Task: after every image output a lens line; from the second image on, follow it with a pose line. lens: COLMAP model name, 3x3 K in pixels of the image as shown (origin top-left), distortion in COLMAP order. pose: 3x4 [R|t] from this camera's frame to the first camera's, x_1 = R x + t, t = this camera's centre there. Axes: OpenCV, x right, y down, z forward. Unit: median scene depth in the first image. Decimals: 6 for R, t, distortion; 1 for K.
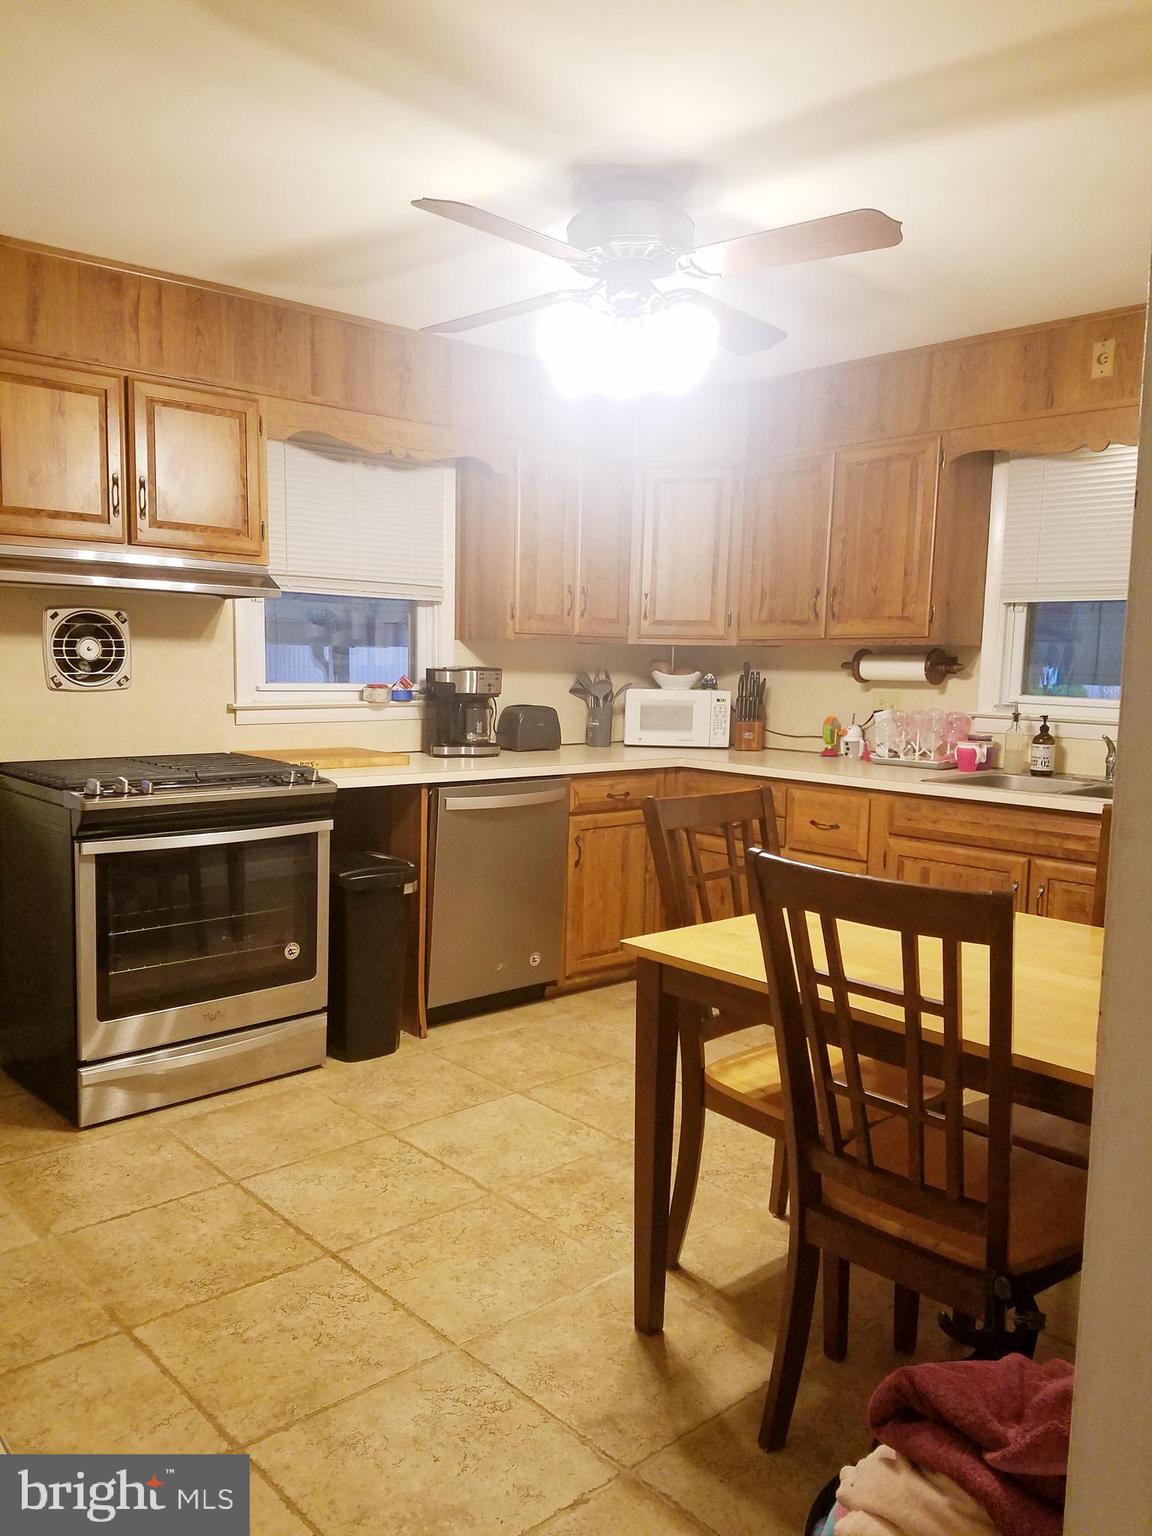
lens RADIAL K [[1176.6, 0, 546.7], [0, 1176.6, 786.9], [0, 0, 1]] dist [0.077552, -0.119761]
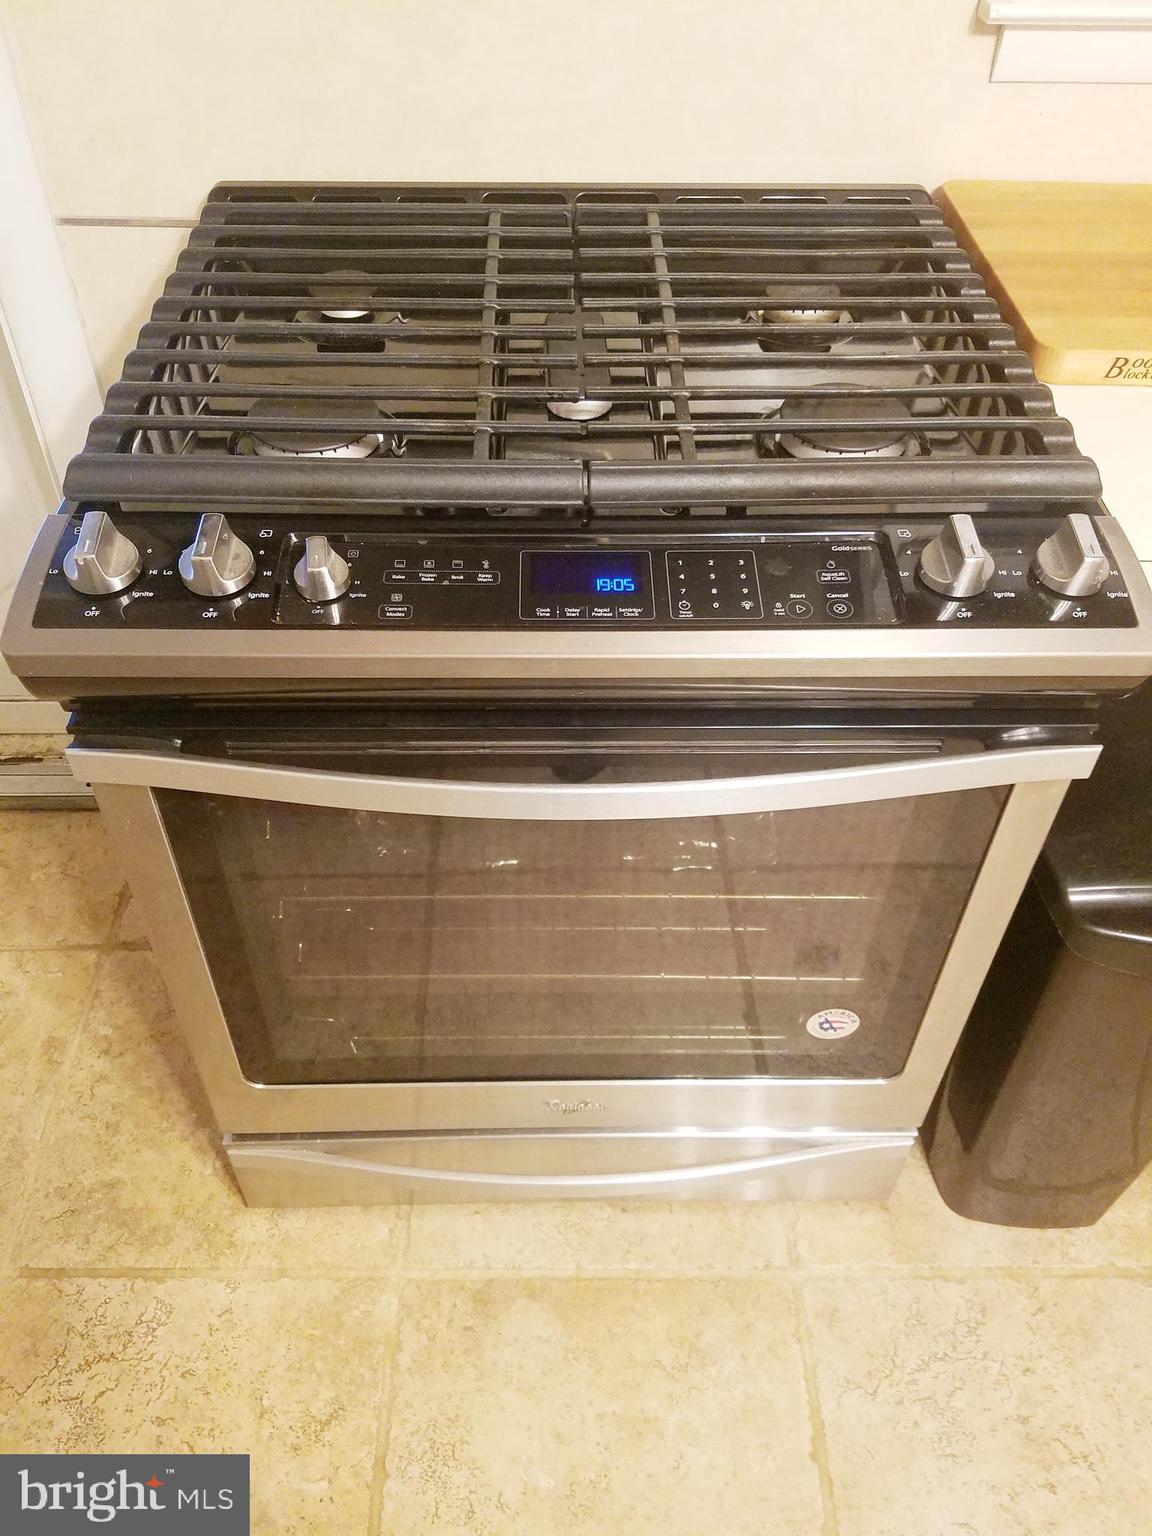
lens RADIAL K [[1176.6, 0, 570.3], [0, 1176.6, 758.5], [0, 0, 1]] dist [0.077552, -0.119761]
pose [[0.747547, 0.450147, -0.488406, -0.142768], [-0.062704, 0.779865, 0.622799, -0.108988], [0.661242, -0.434947, 0.611212, 0.778704]]
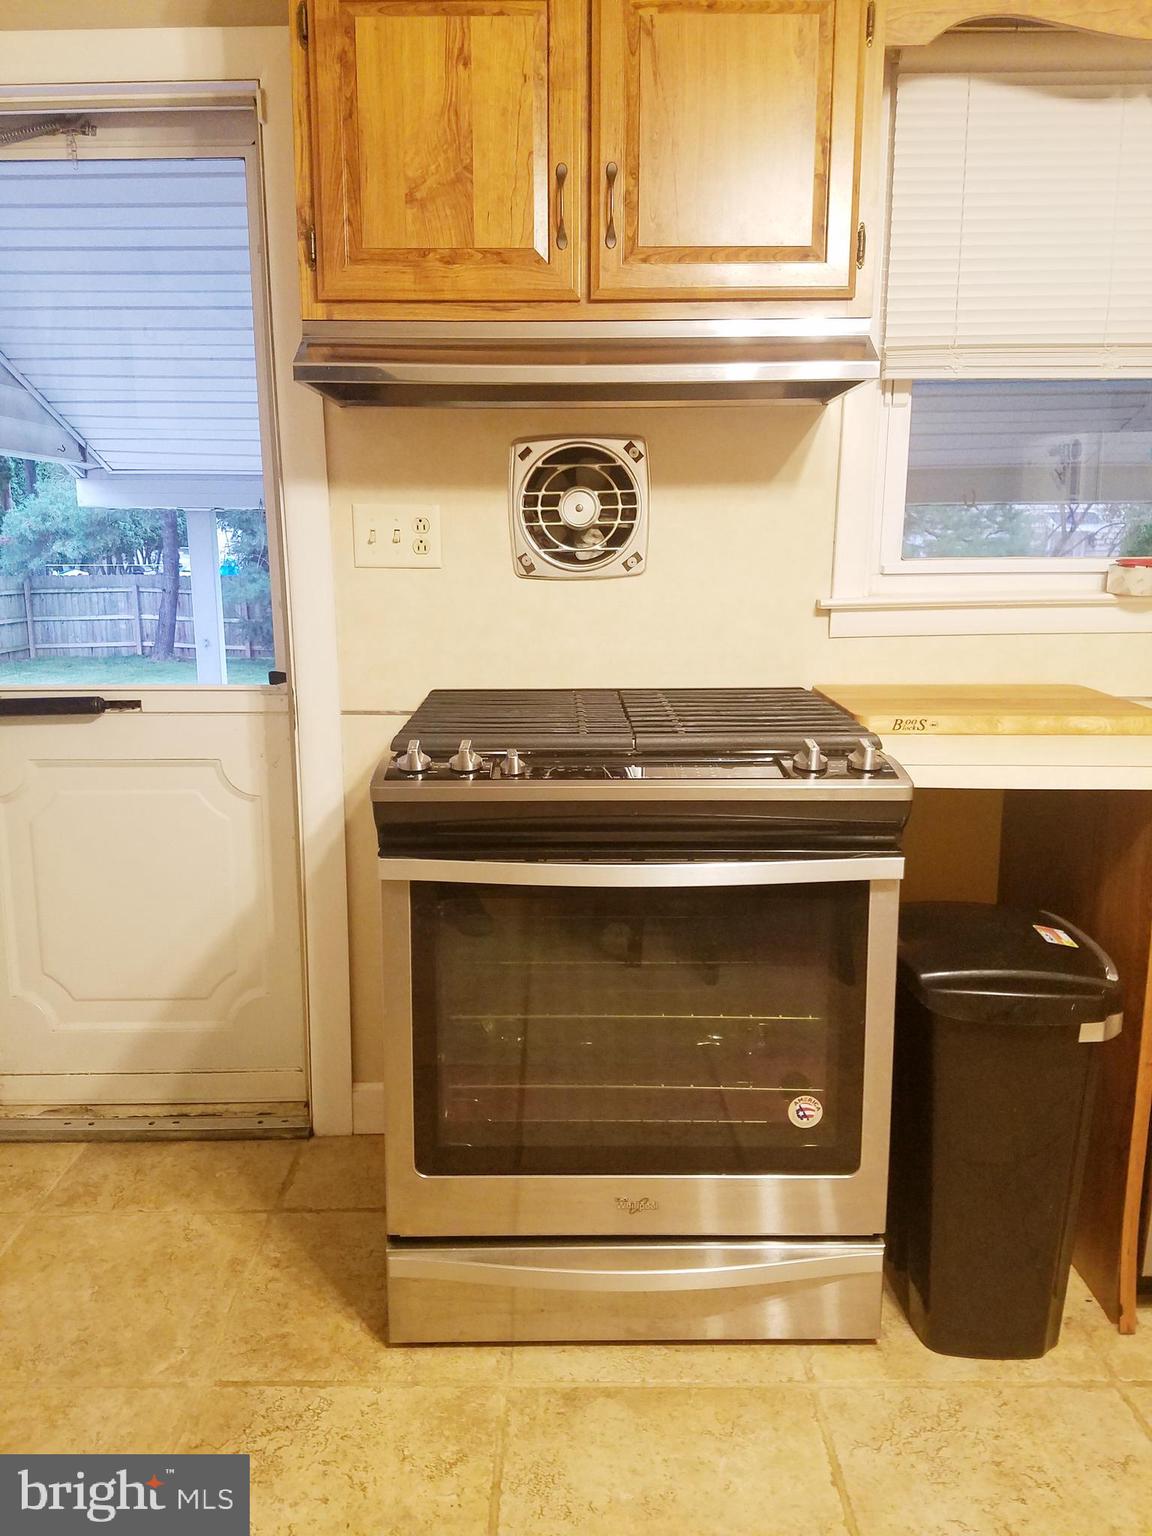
lens RADIAL K [[1176.6, 0, 574.9], [0, 1176.6, 779.7], [0, 0, 1]] dist [0.077552, -0.119761]
pose [[0.742983, 0.104429, -0.661113, 0.022771], [-0.048978, 0.993588, 0.101904, -0.042044], [0.667516, -0.043333, 0.743333, 0.570924]]
